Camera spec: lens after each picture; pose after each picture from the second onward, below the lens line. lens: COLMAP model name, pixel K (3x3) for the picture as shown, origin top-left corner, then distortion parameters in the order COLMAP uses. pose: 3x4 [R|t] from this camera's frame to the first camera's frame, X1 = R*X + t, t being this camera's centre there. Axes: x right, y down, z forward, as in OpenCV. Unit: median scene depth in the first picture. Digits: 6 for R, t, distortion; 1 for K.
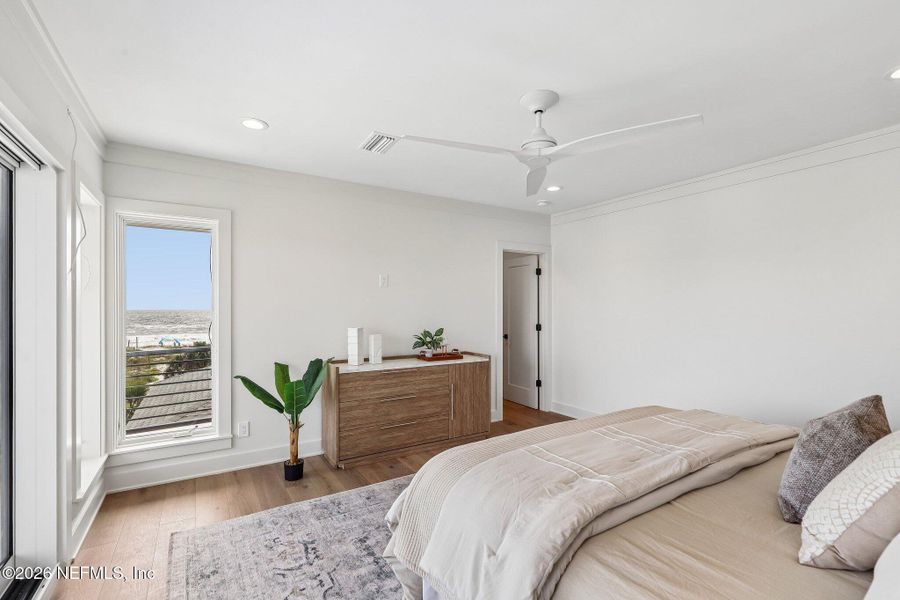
lens RADIAL K [[406.6, 0, 449.4], [0, 406.6, 303.7], [0, 0, 1]] dist [0.002316, -0.001553]
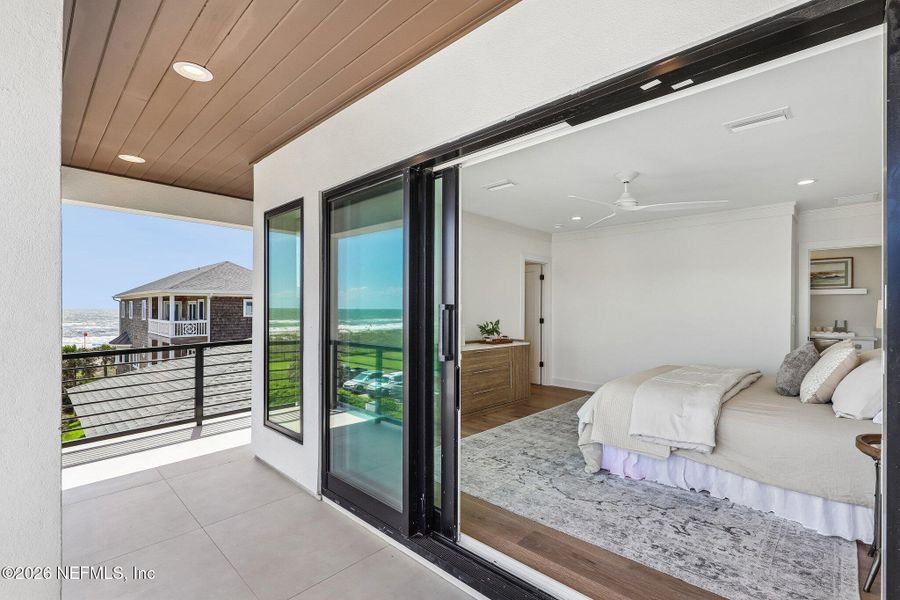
lens RADIAL K [[406.6, 0, 455.0], [0, 406.6, 304.6], [0, 0, 1]] dist [0.002316, -0.001553]
pose [[0.969859, 0.008084, 0.243532, -0.516306], [-0.008047, 0.999967, -0.001146, 0.015406], [-0.243533, -0.000848, 0.969892, -0.255124]]
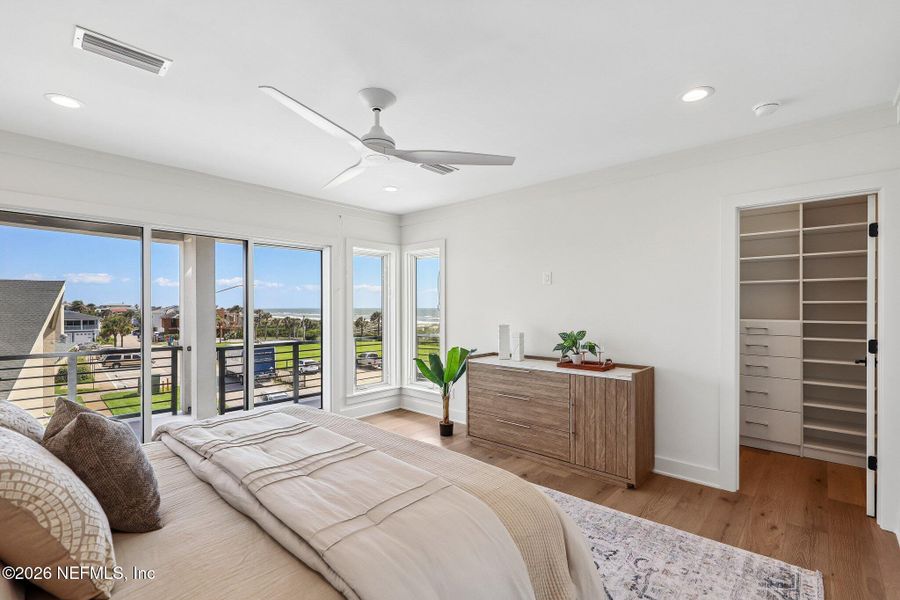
lens RADIAL K [[406.6, 0, 456.6], [0, 406.6, 311.8], [0, 0, 1]] dist [0.002316, -0.001553]
pose [[0.272738, 0.006833, -0.962064, 0.765711], [0.009035, 0.999912, 0.009663, 0.012728], [0.962046, -0.011328, 0.272652, 0.573090]]
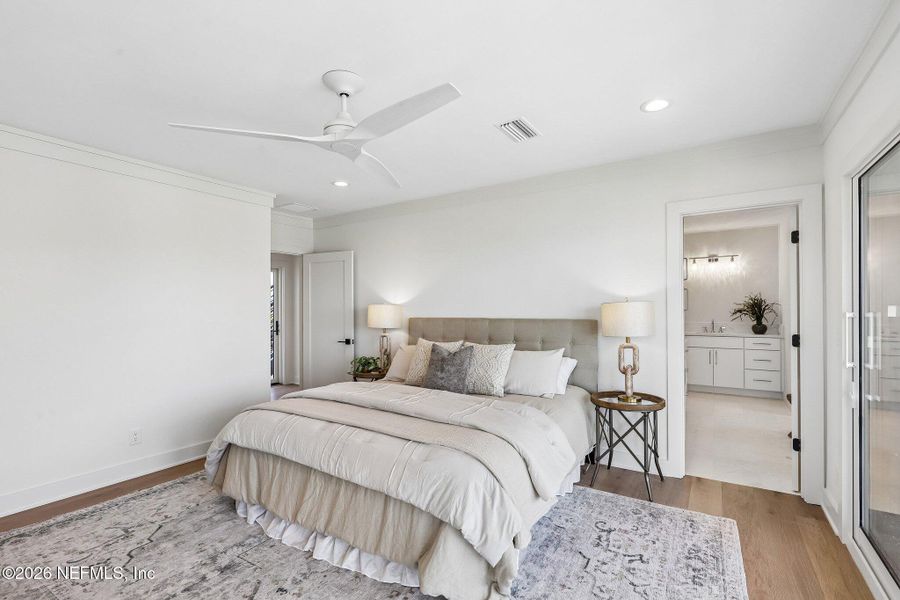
lens RADIAL K [[406.6, 0, 450.9], [0, 406.6, 304.9], [0, 0, 1]] dist [0.002316, -0.001553]
pose [[-0.415574, 0.017888, 0.909384, -0.440974], [-0.011755, 0.999617, -0.025035, 0.022921], [-0.909484, -0.021094, -0.415204, 0.720403]]
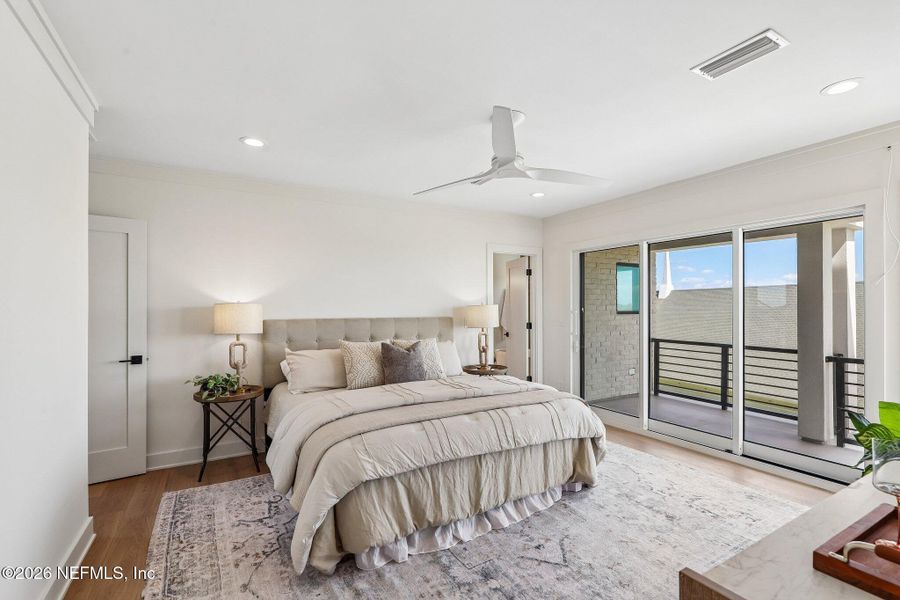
lens RADIAL K [[406.6, 0, 446.1], [0, 406.6, 308.3], [0, 0, 1]] dist [0.002316, -0.001553]
pose [[-0.999174, 0.003830, 0.040448, 0.210350], [0.003334, 0.999918, -0.012339, 0.017863], [-0.040492, -0.012194, -0.999105, 1.299402]]
